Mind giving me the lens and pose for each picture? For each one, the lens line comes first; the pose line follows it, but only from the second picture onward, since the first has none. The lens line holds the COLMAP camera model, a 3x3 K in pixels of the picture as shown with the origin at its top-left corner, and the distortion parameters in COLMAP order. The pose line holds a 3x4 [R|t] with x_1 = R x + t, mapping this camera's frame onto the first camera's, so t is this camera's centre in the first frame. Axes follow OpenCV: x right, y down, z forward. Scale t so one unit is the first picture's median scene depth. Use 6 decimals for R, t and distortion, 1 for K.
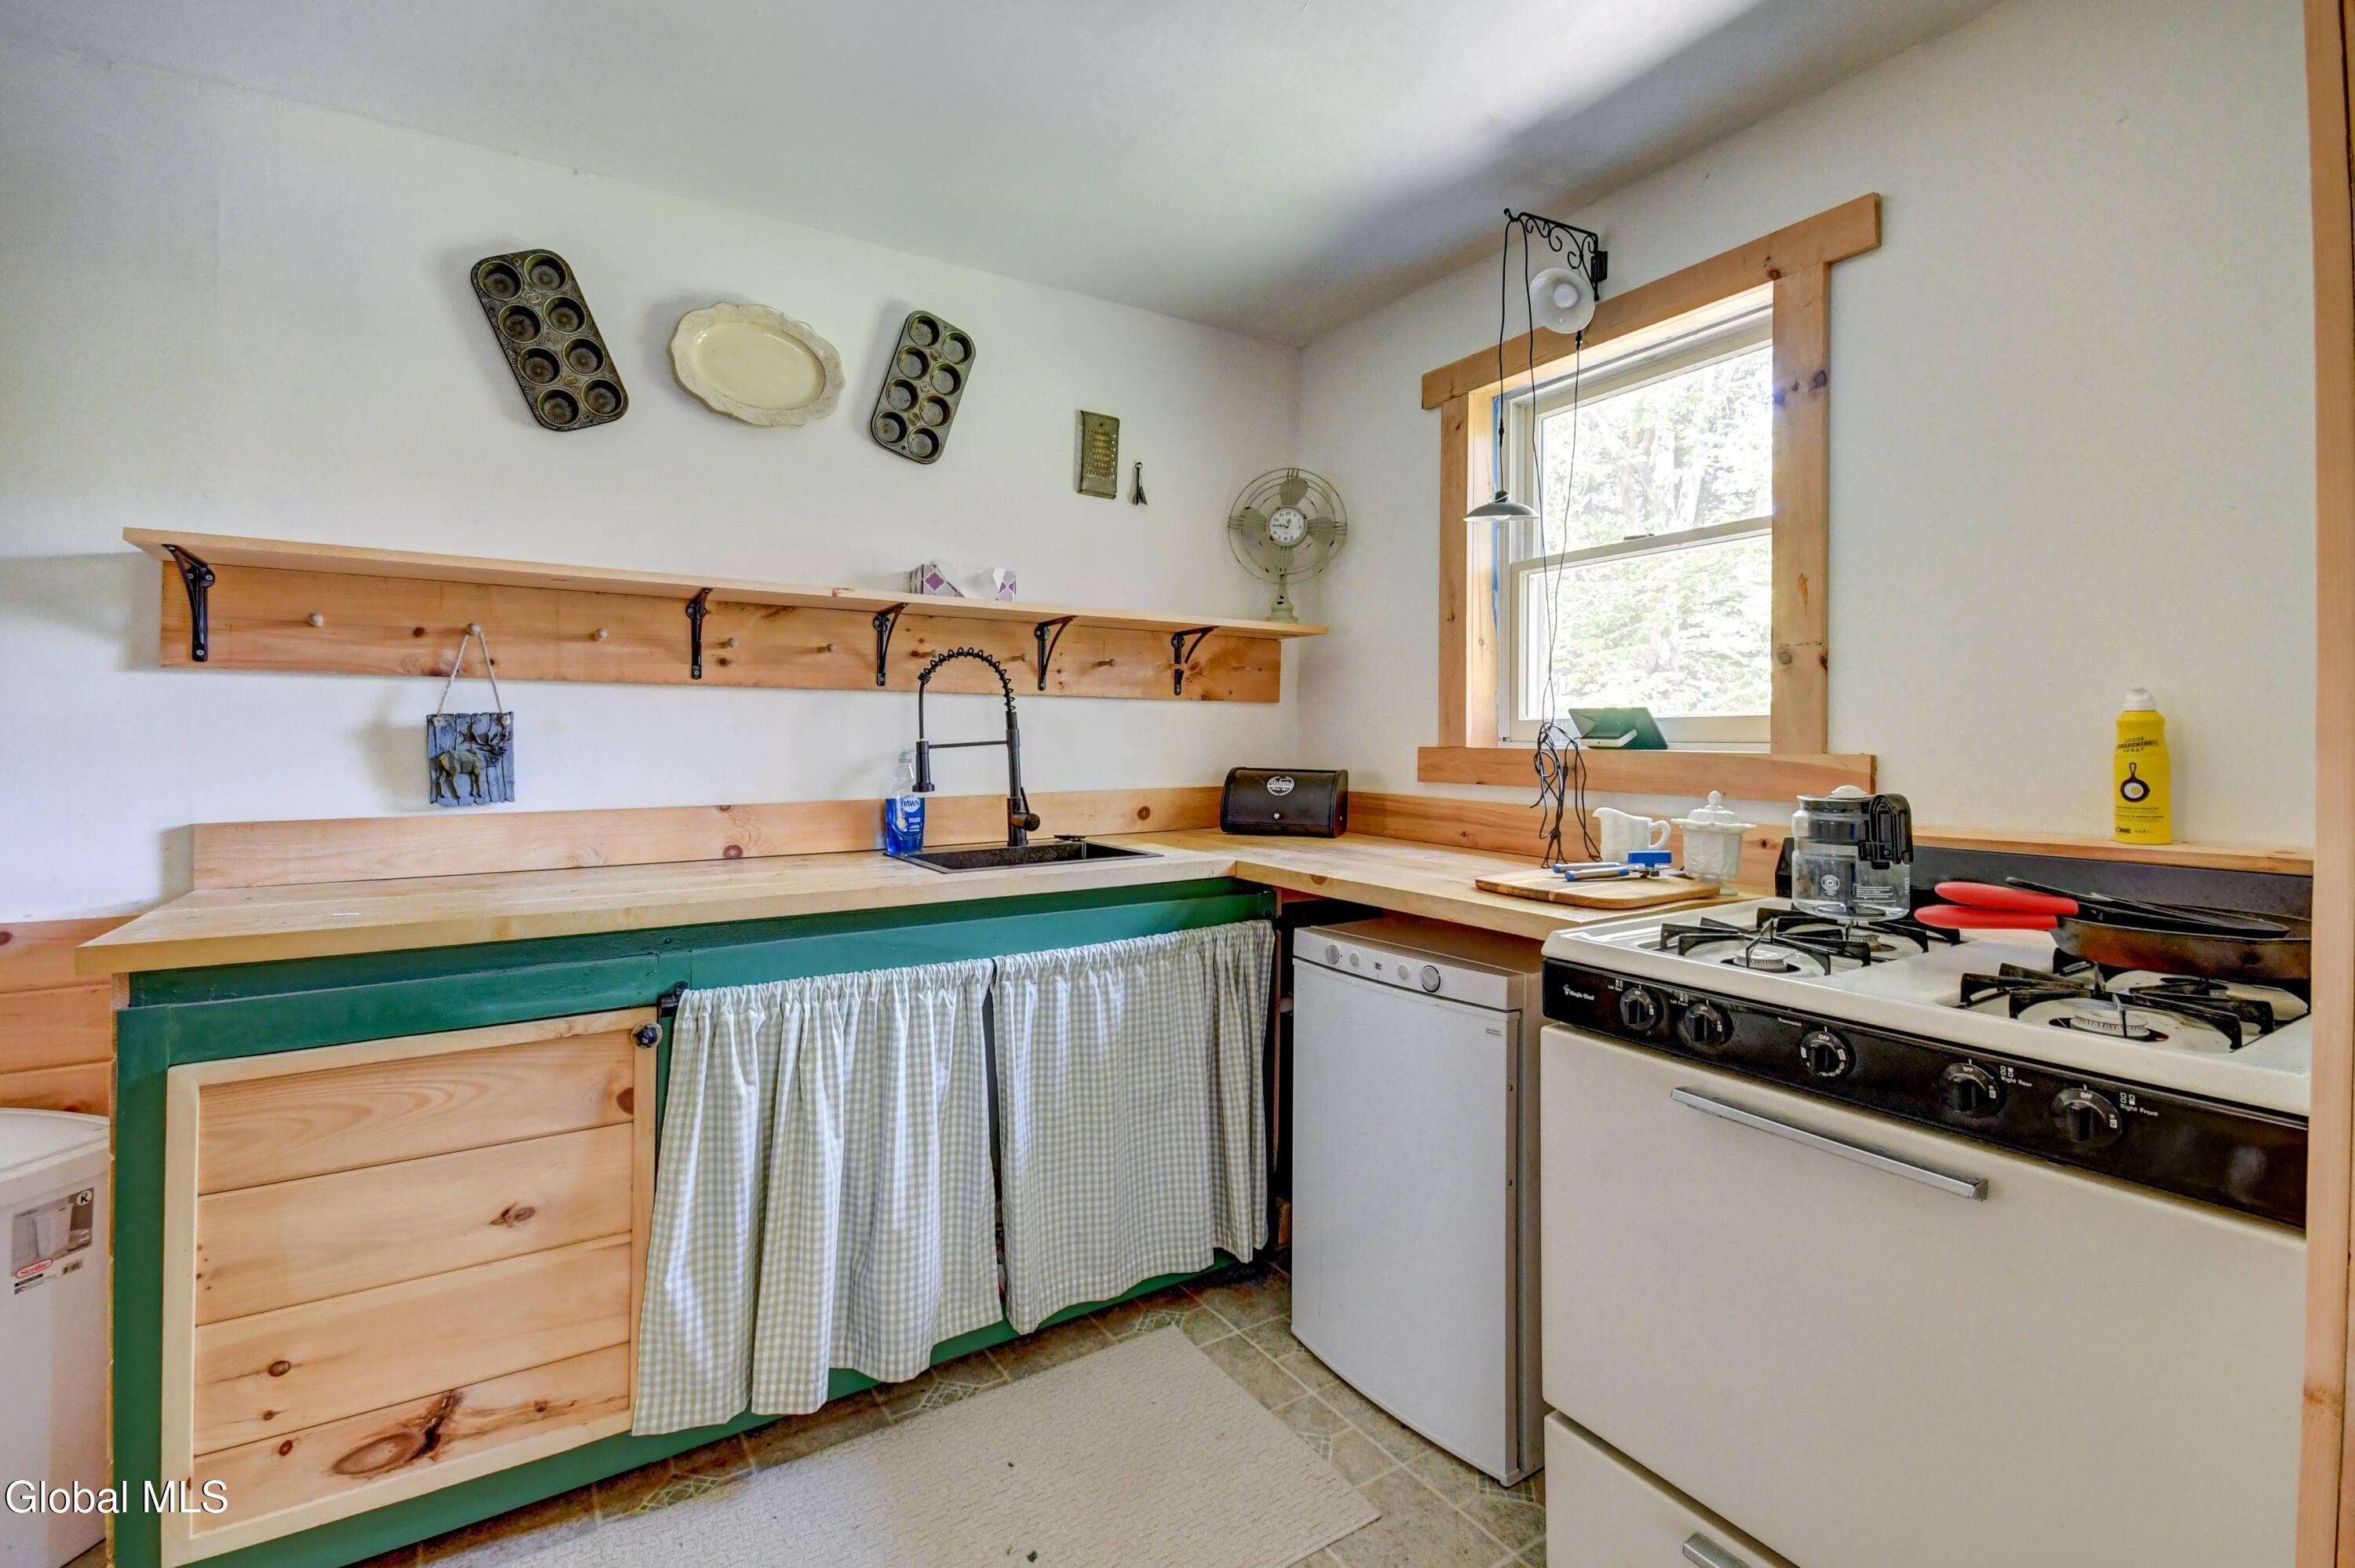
lens RADIAL K [[1041.7, 0, 1177.4], [0, 1041.7, 747.3], [0, 0, 1]] dist [-0.002159, -0.000551]
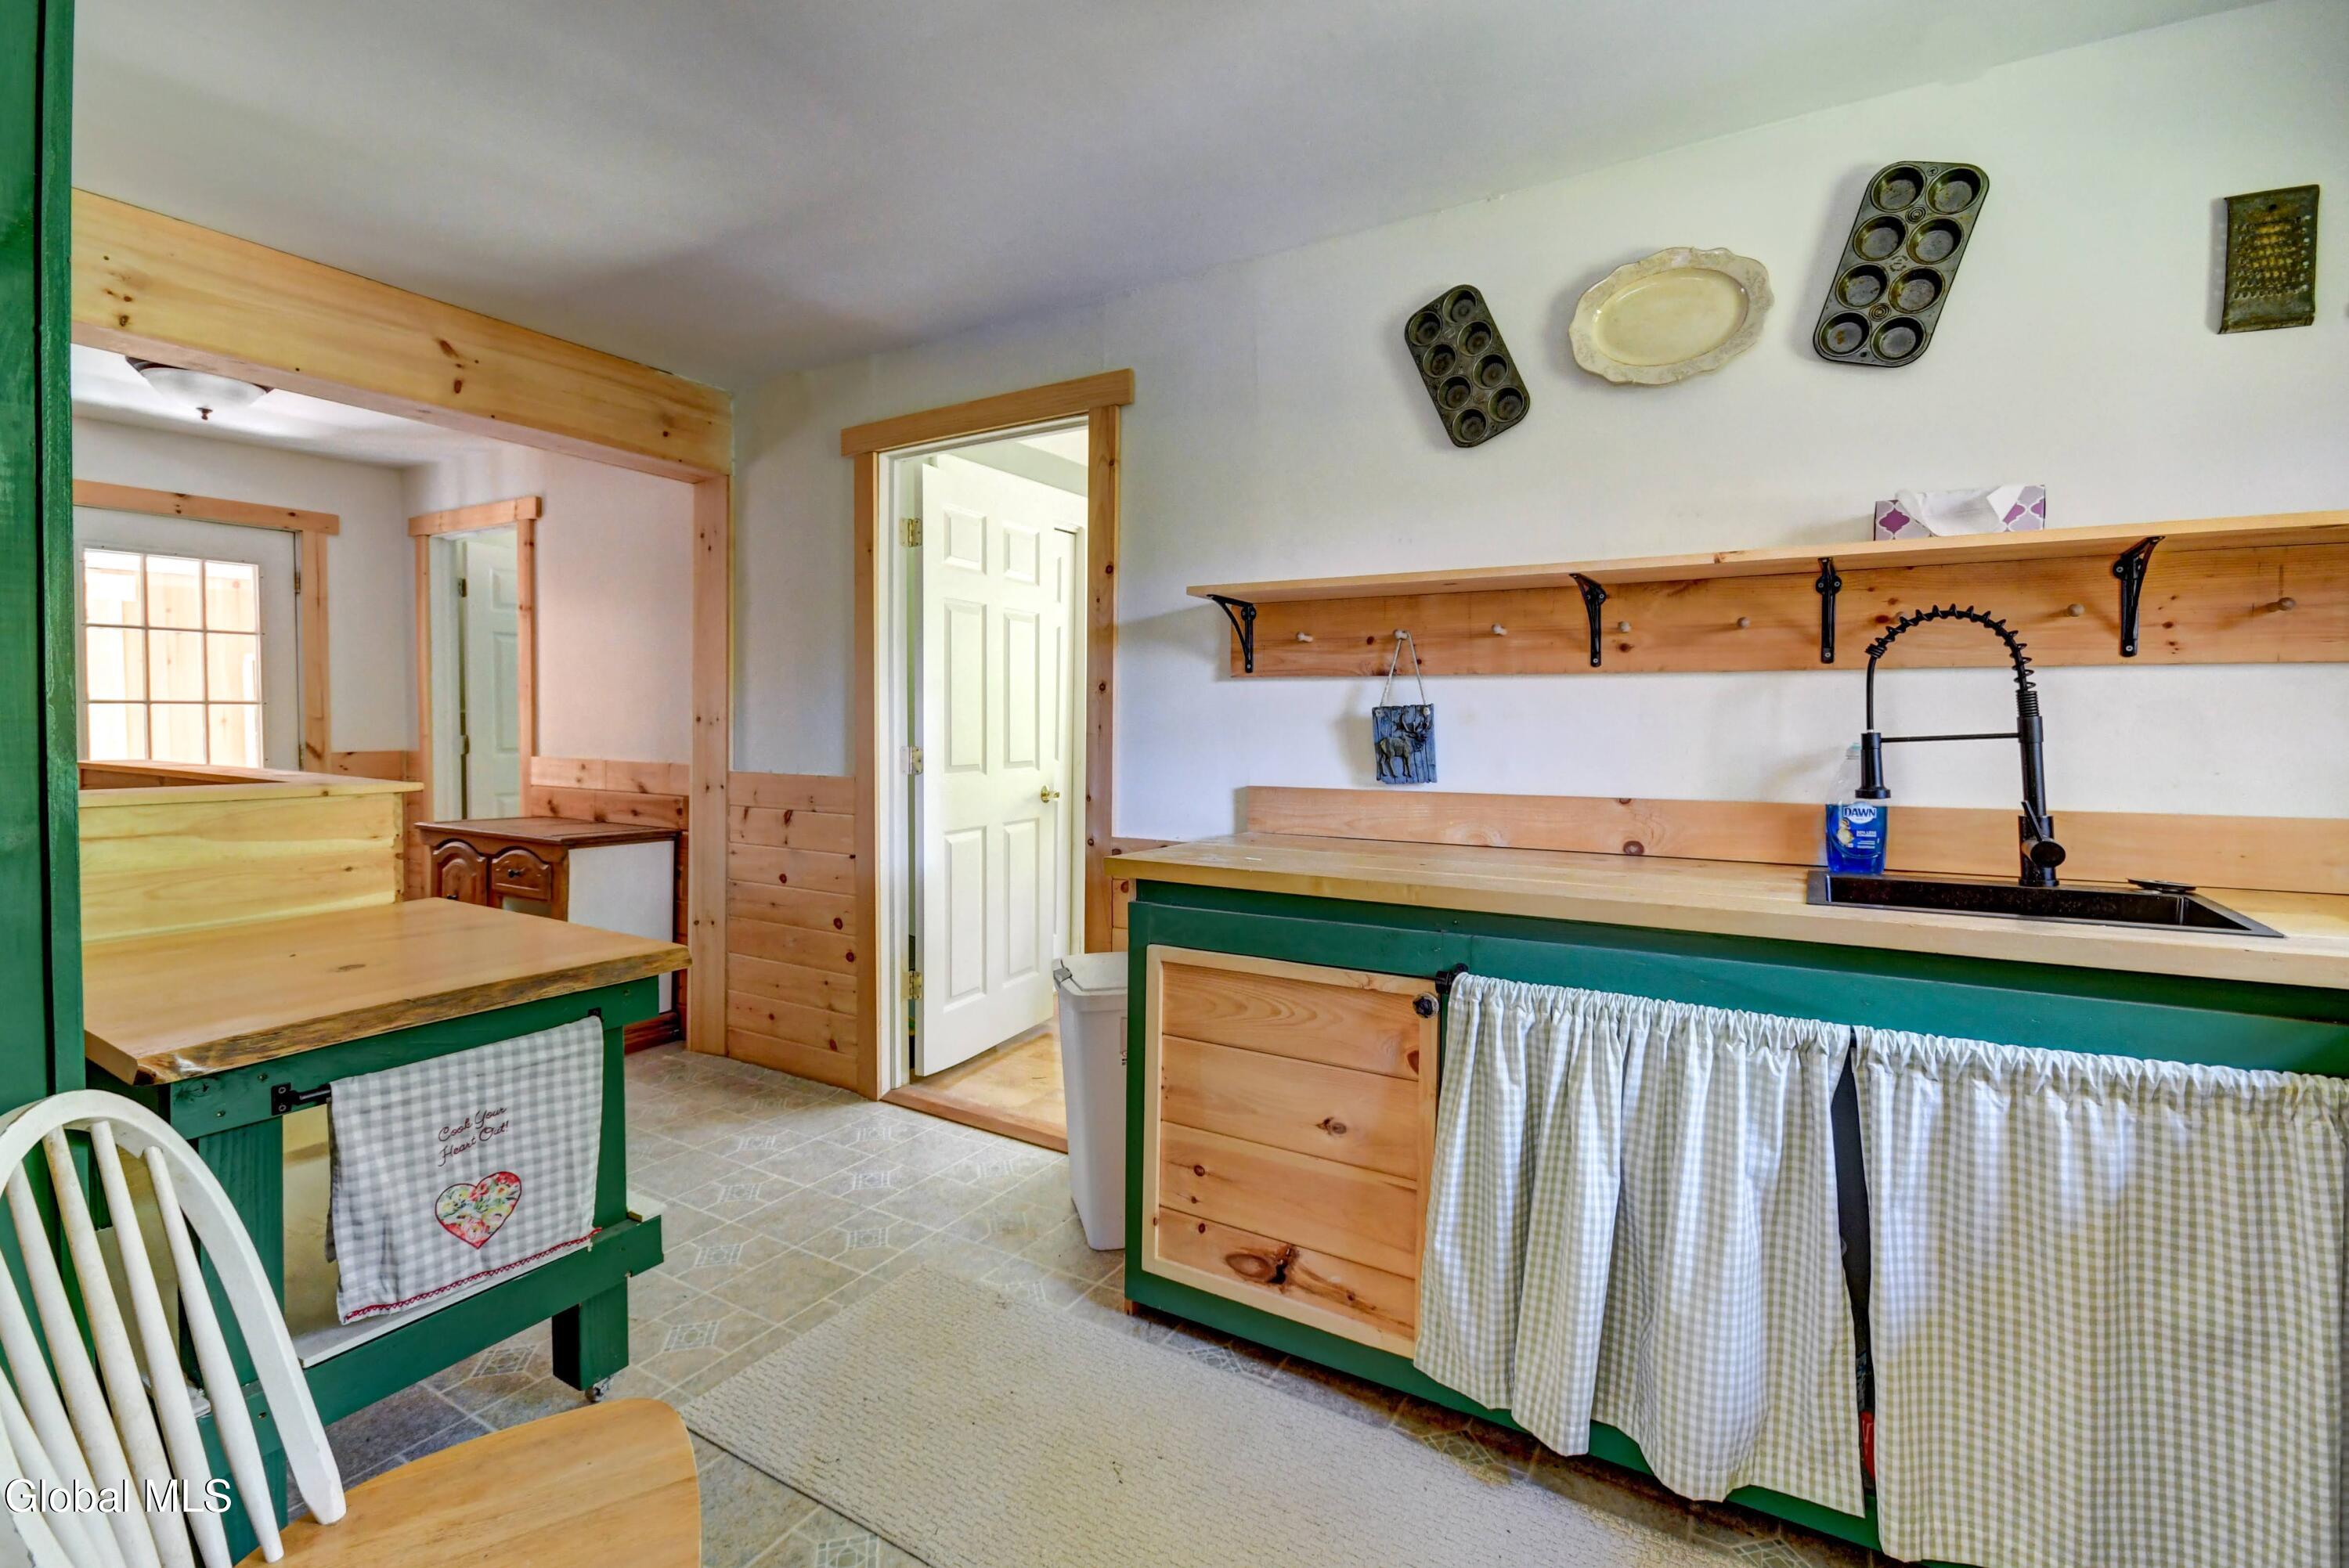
lens RADIAL K [[1021.7, 0, 1173.3], [0, 1021.7, 766.2], [0, 0, 1]] dist [0.002121, -0.000037]
pose [[0.449413, 0.037050, -0.892556, 0.242876], [-0.011060, 0.999294, 0.035912, -0.003217], [0.893256, -0.006268, 0.449505, 0.239955]]
